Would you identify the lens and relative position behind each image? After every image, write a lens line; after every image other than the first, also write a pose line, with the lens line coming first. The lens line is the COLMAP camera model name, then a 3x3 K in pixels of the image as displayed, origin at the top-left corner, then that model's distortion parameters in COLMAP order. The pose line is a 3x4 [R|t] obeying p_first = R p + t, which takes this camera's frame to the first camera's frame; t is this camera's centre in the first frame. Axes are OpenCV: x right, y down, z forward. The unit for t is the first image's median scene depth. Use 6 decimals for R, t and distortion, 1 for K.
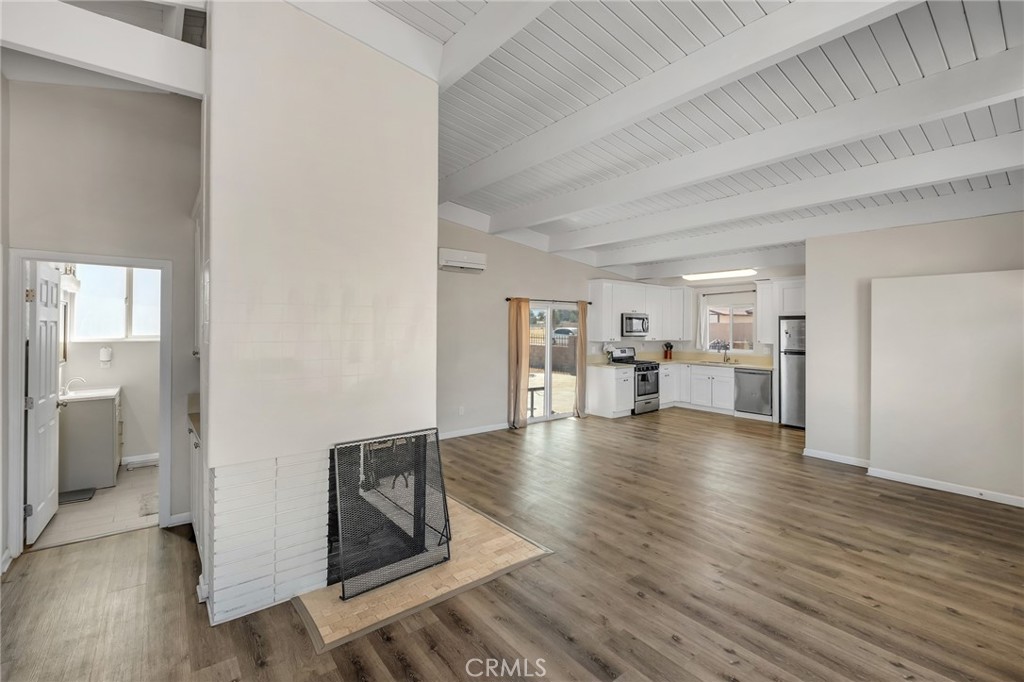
lens RADIAL K [[449.6, 0, 512.7], [0, 449.6, 323.2], [0, 0, 1]] dist [0.002168, -0.004395]
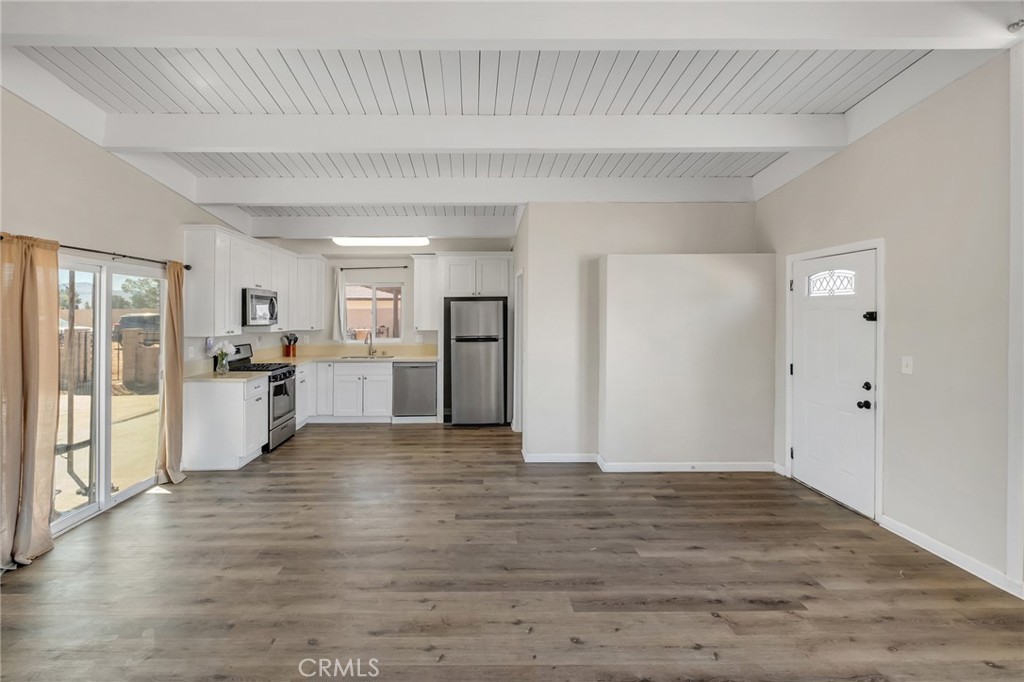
lens RADIAL K [[465.2, 0, 478.8], [0, 465.2, 312.2], [0, 0, 1]] dist [-0.001995, -0.000864]
pose [[0.610885, -0.003656, 0.791711, -0.106080], [0.001433, 0.999993, 0.003512, 0.015054], [-0.791718, -0.001010, 0.610886, 0.678393]]
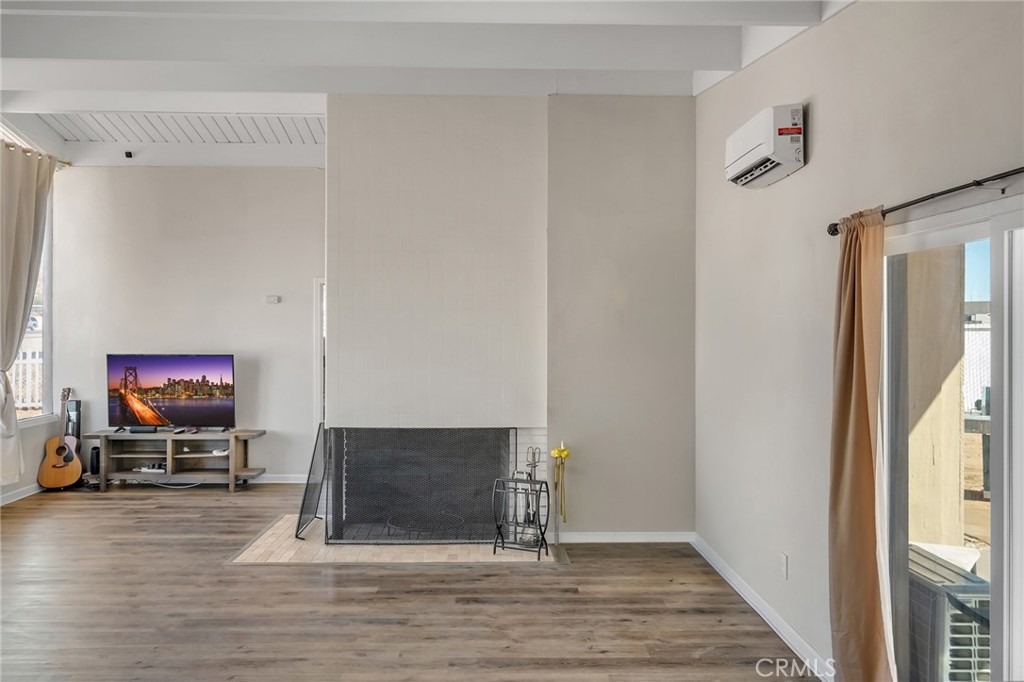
lens RADIAL K [[833.9, 0, 516.3], [0, 833.9, 335.5], [0, 0, 1]] dist [-0.000803, 0.002176]
pose [[-0.597800, -0.002037, -0.801643, 0.777478], [-0.003448, 0.999994, 0.000030, 0.017704], [0.801638, 0.002782, -0.597803, 1.752409]]
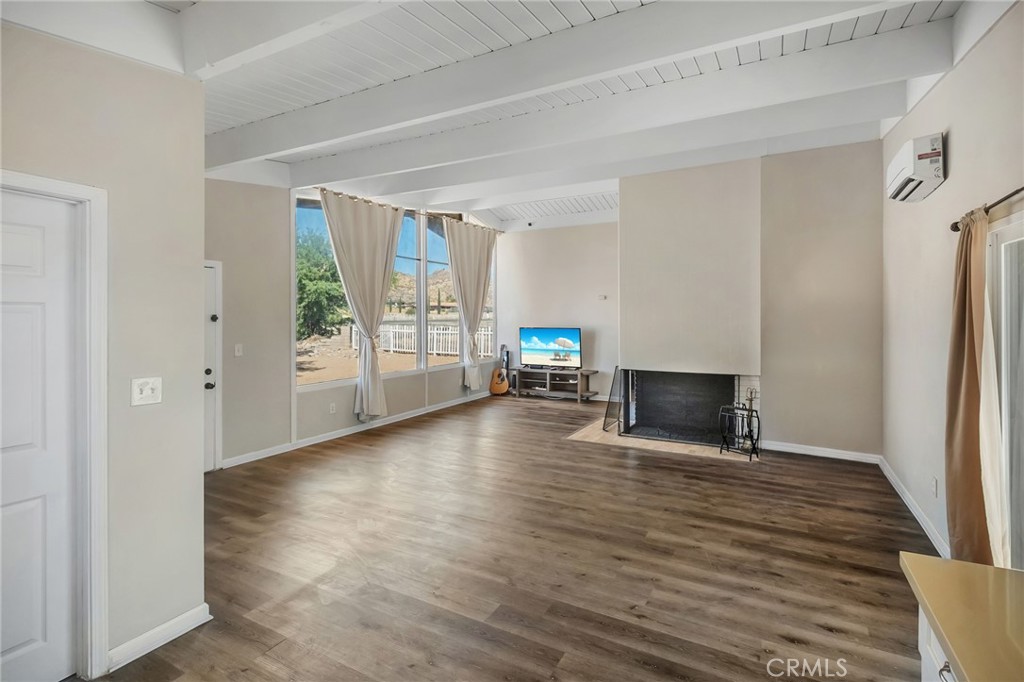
lens RADIAL K [[491.7, 0, 506.8], [0, 491.7, 321.2], [0, 0, 1]] dist [0.001769, 0.000093]
pose [[-0.924583, 0.000335, -0.380980, 0.704395], [-0.000331, 0.999999, 0.001683, 0.030473], [0.380980, 0.001682, -0.924582, 1.865319]]
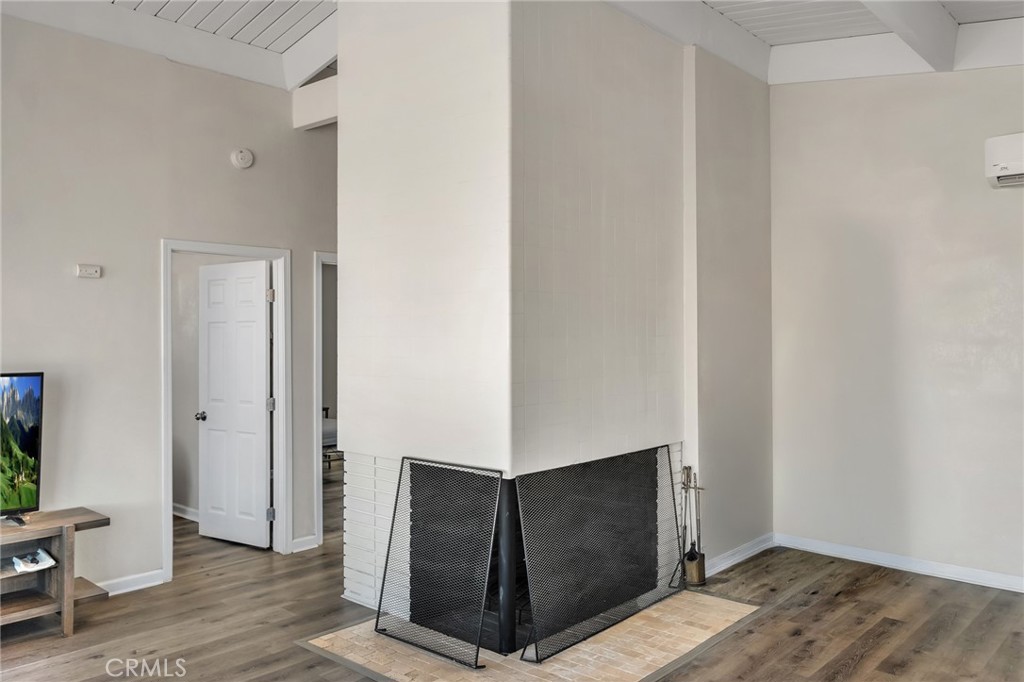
lens RADIAL K [[803.8, 0, 521.0], [0, 803.8, 330.7], [0, 0, 1]] dist [0.001681, 0.003948]
pose [[0.167606, -0.002854, -0.985850, 0.687900], [0.006723, 0.999976, -0.001752, 0.020077], [0.985831, -0.006334, 0.167621, 0.576109]]
